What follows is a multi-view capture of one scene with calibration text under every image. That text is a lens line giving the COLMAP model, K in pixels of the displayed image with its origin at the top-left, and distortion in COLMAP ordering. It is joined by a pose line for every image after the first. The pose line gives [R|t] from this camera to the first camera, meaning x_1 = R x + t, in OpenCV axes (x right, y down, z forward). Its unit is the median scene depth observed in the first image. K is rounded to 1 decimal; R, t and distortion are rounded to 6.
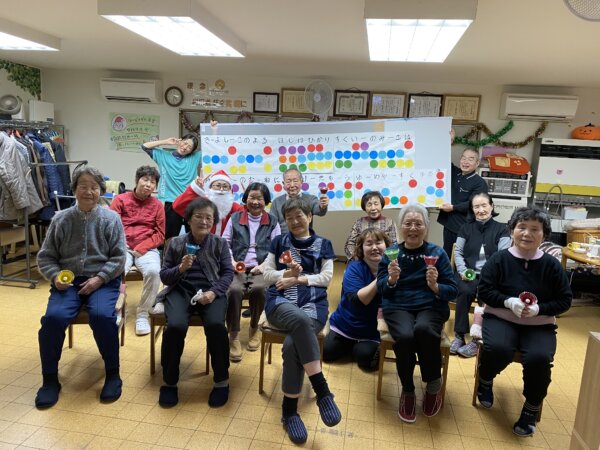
lens RADIAL K [[460.8, 0, 298.4], [0, 460.8, 225.3], [0, 0, 1]] dist [0.049941, -0.061102]
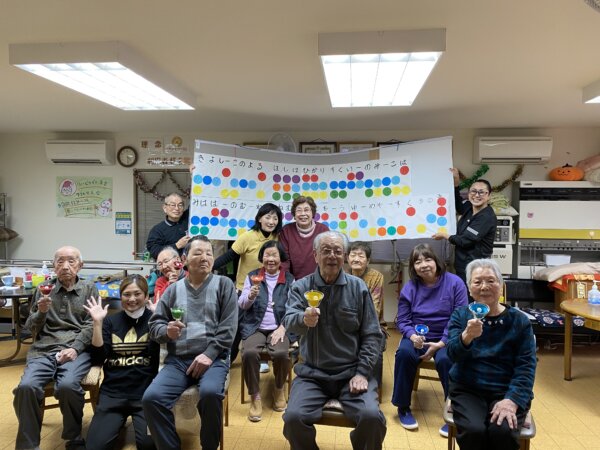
lens RADIAL K [[461.8, 0, 300.0], [0, 461.8, 225.0], [0, 0, 1]] dist [0.065702, -0.089968]
pose [[0.997092, -0.053569, 0.054197, 0.029304], [0.059565, 0.991476, -0.115874, -0.022175], [-0.047528, 0.118766, 0.991784, 0.123498]]
